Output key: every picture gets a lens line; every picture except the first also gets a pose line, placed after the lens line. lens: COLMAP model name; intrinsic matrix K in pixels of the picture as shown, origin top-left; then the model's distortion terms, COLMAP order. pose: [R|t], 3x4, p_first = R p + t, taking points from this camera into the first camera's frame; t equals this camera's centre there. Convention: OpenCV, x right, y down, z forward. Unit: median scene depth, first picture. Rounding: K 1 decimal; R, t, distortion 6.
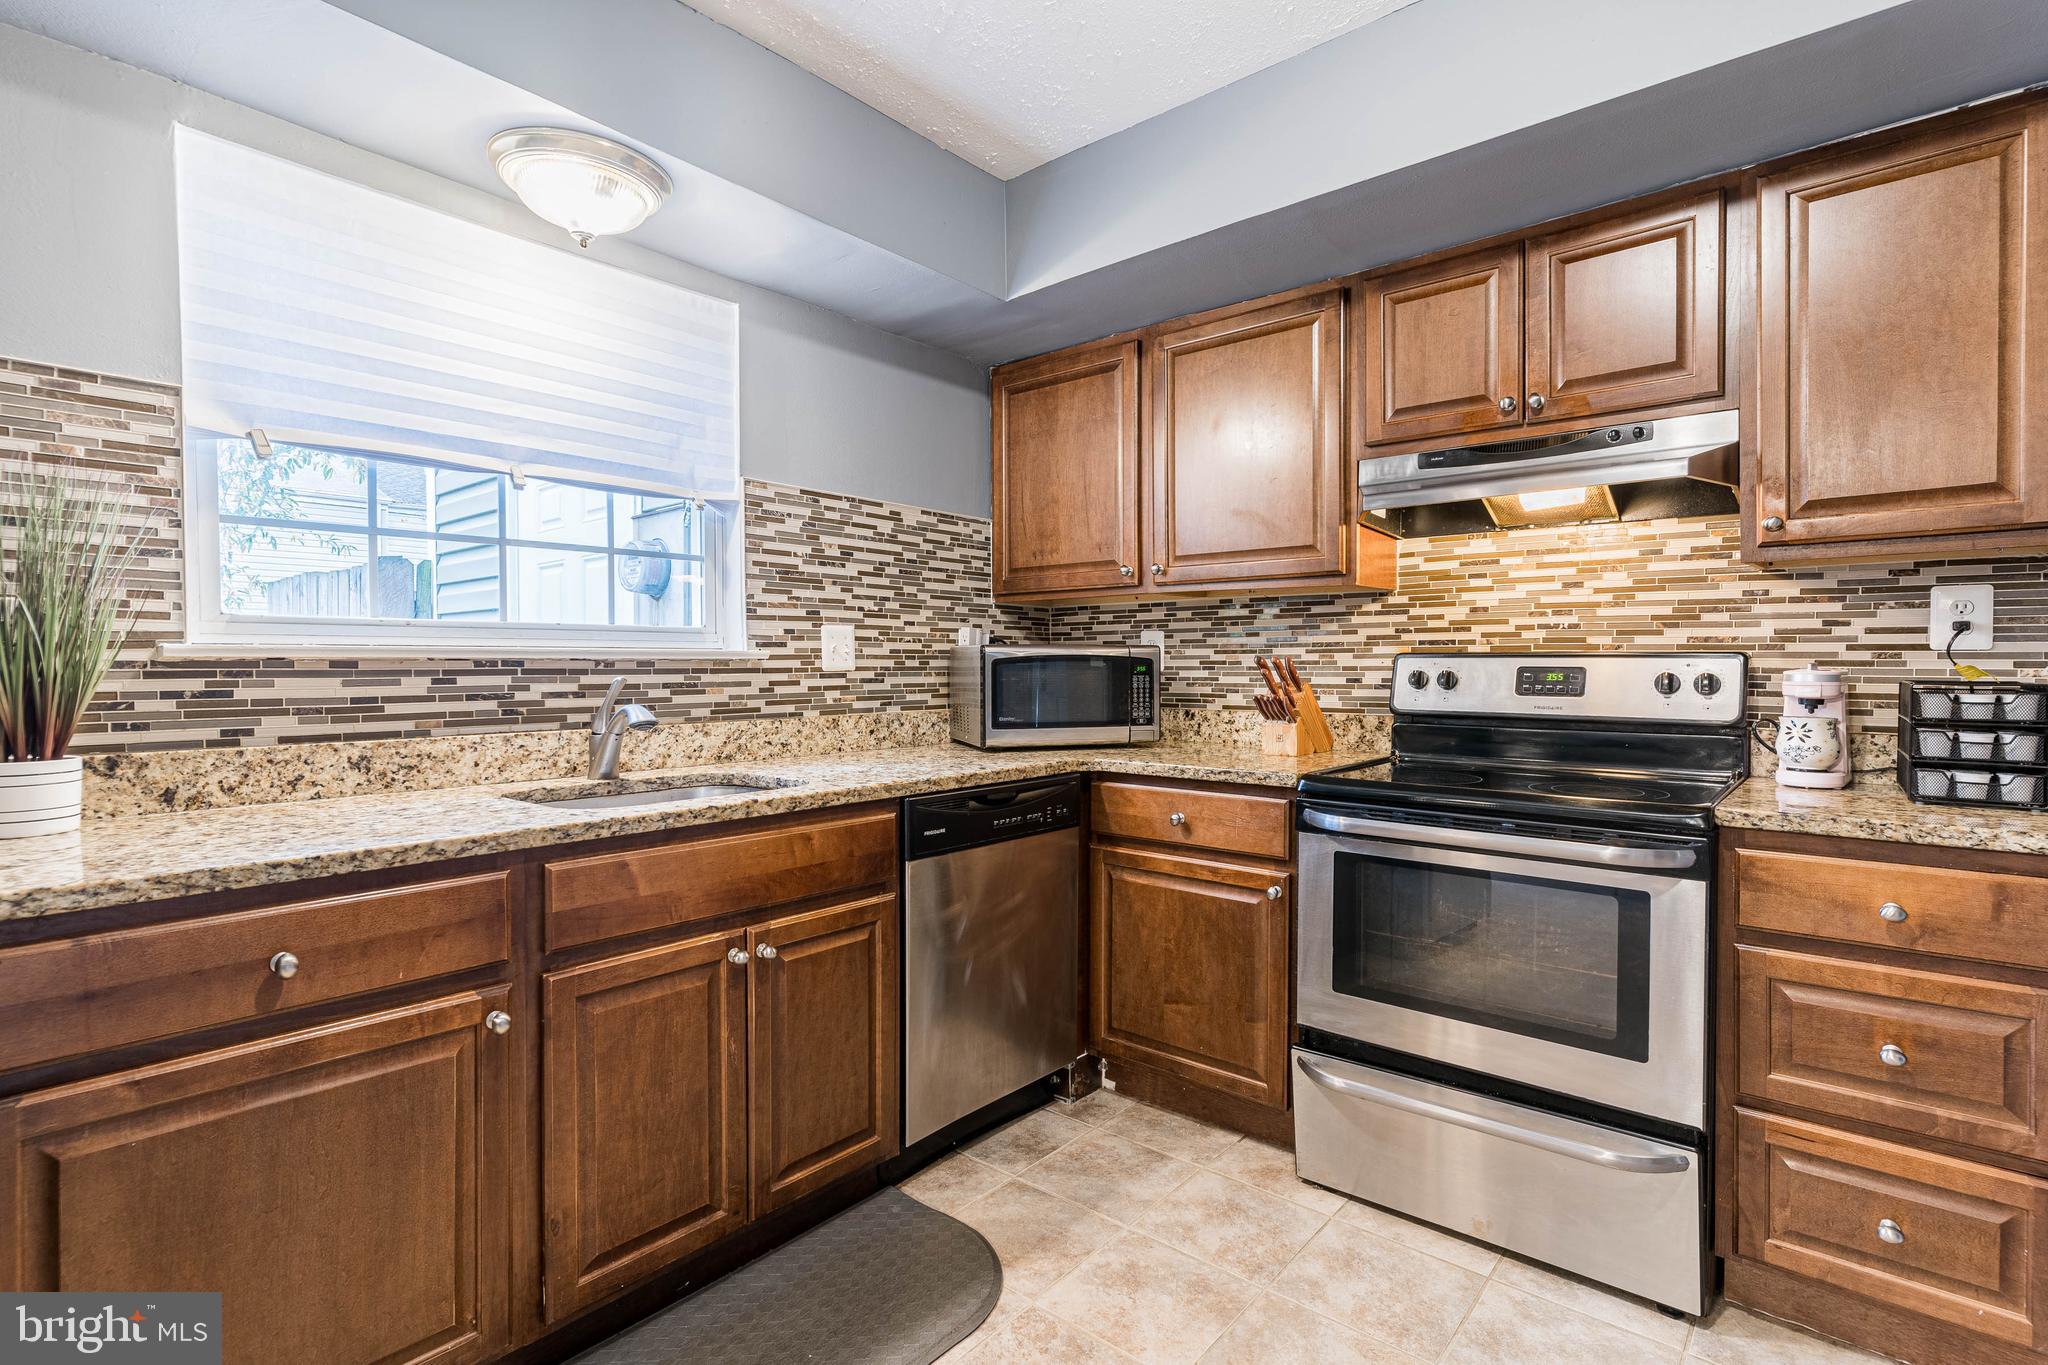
lens RADIAL K [[985.3, 0, 1024.6], [0, 985.3, 673.7], [0, 0, 1]] dist [0.004689, 0.000478]
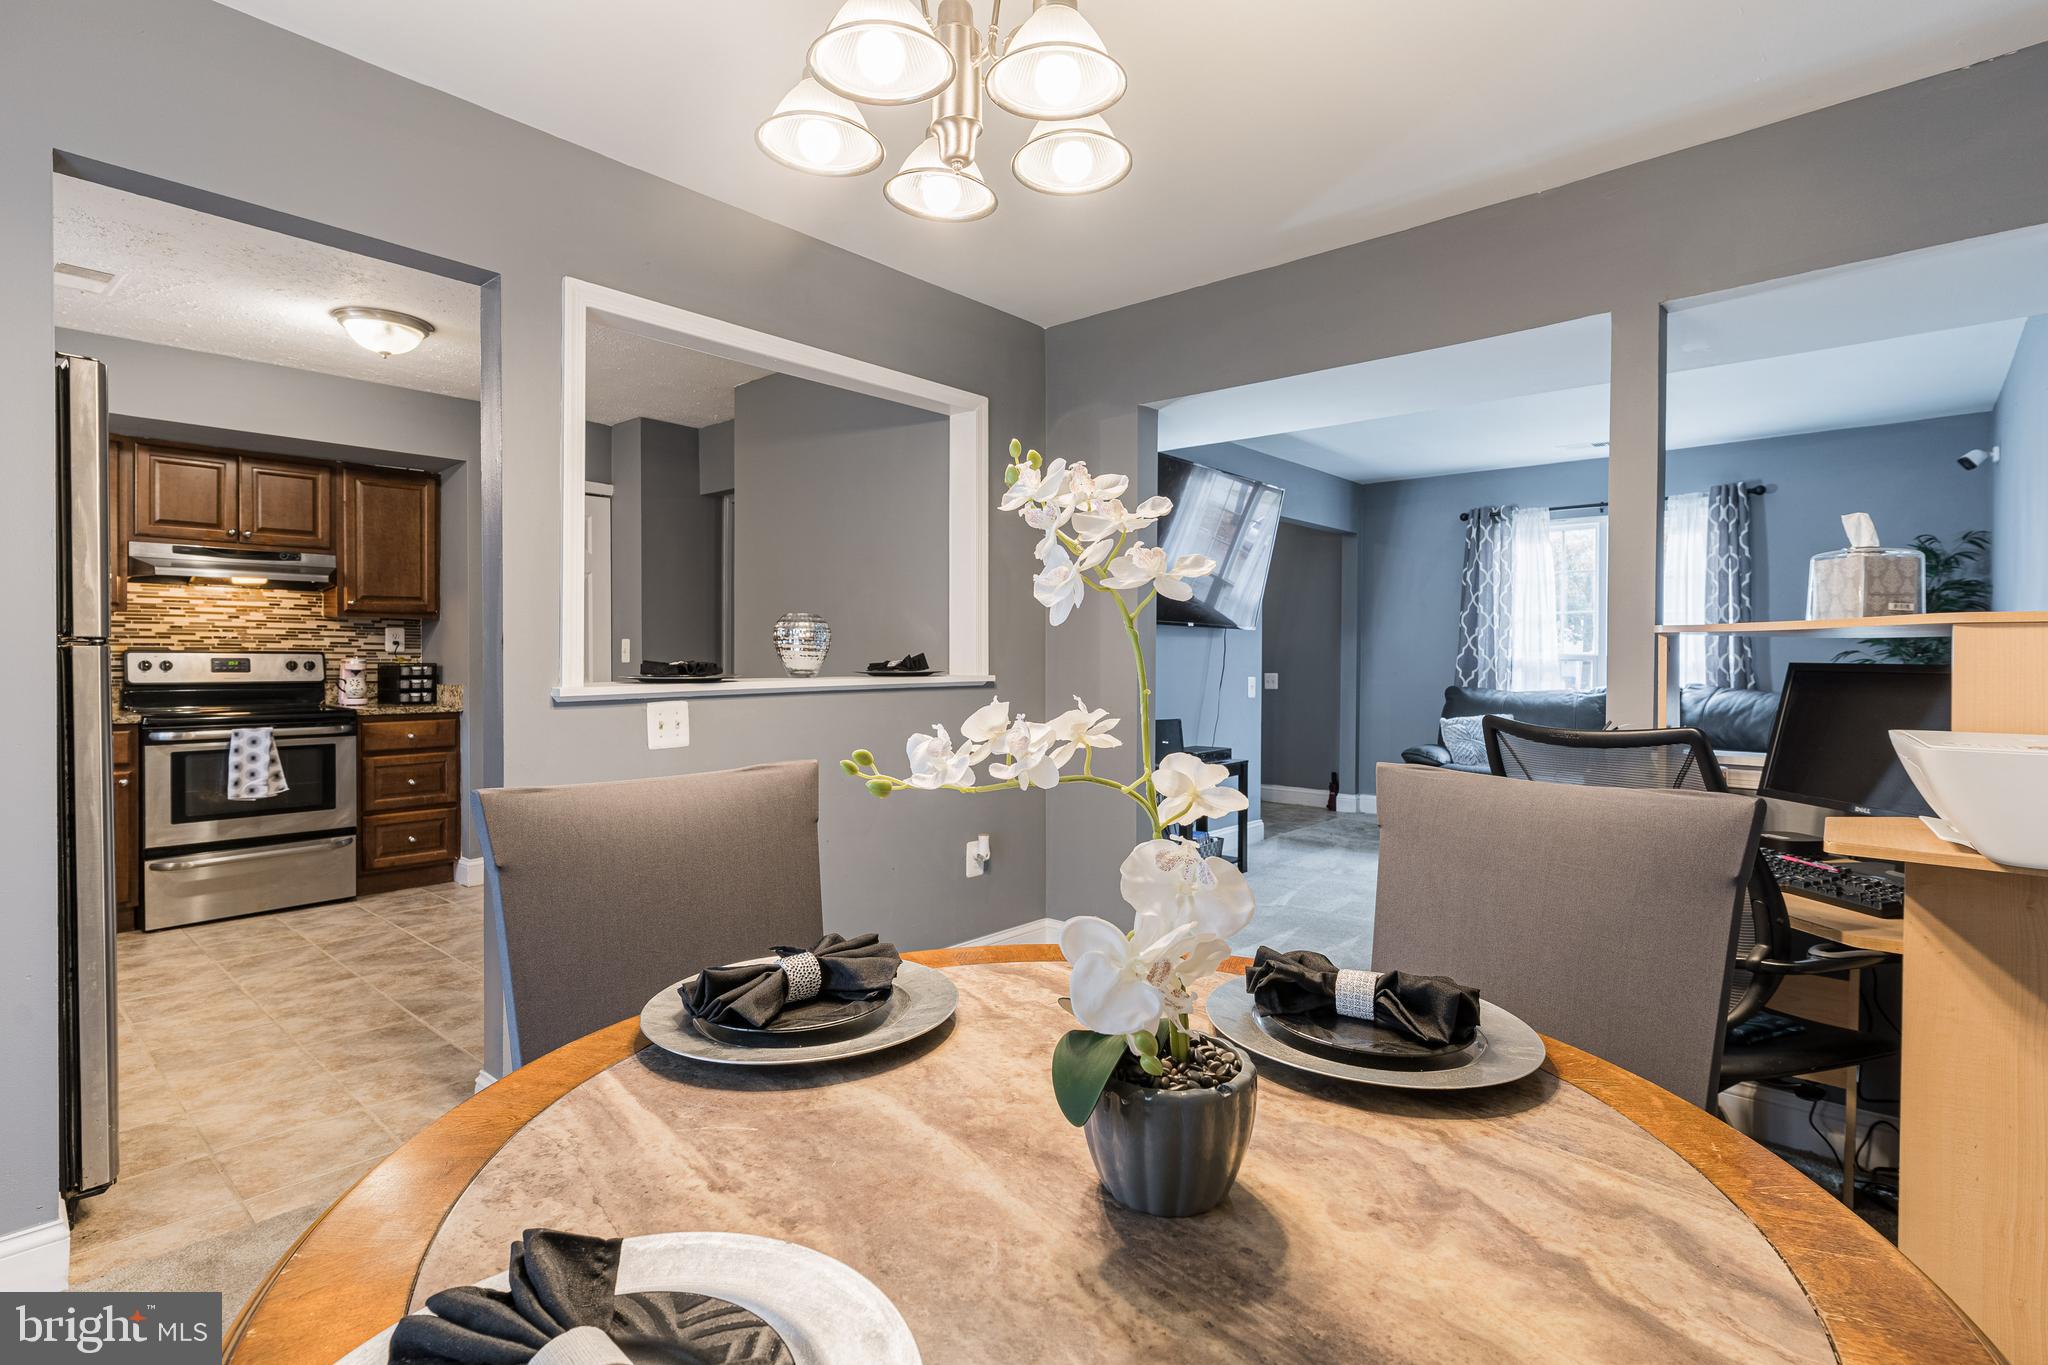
lens RADIAL K [[985.3, 0, 1022.2], [0, 985.3, 664.1], [0, 0, 1]] dist [0.004689, 0.000478]
pose [[0.028756, -0.006443, 0.999566, -1.617615], [0.010976, 0.999921, 0.006129, 0.011710], [-0.999526, 0.010795, 0.028824, -0.752971]]
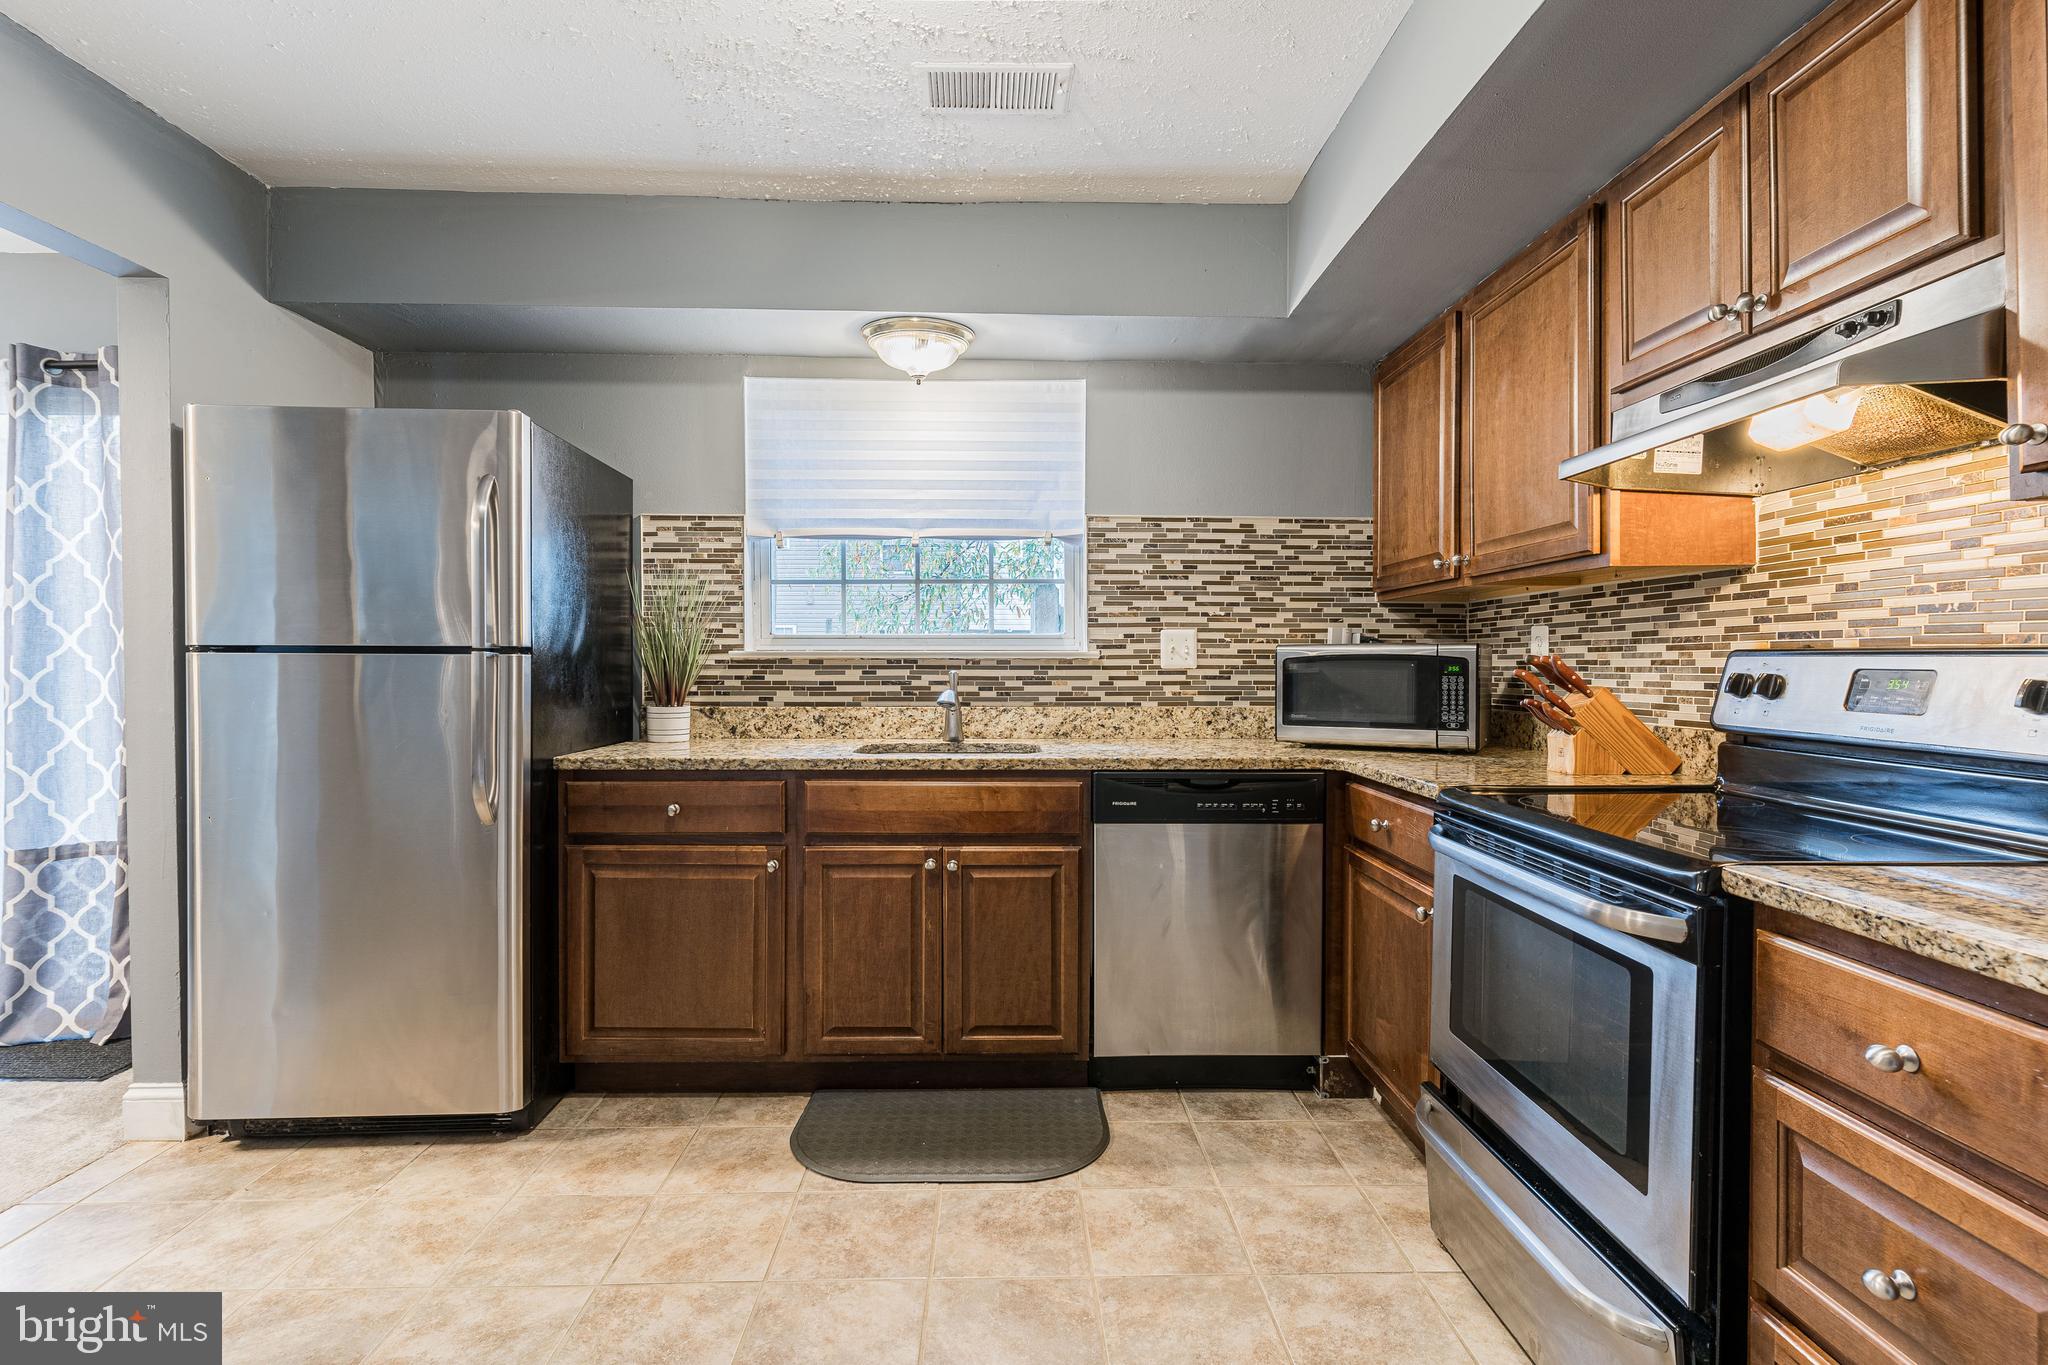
lens RADIAL K [[985.3, 0, 1023.7], [0, 985.3, 671.2], [0, 0, 1]] dist [0.004689, 0.000478]
pose [[0.661057, 0.009218, -0.750279, 0.735785], [-0.010291, 0.999942, 0.003219, -0.002060], [0.750265, 0.005593, 0.661114, 0.121723]]
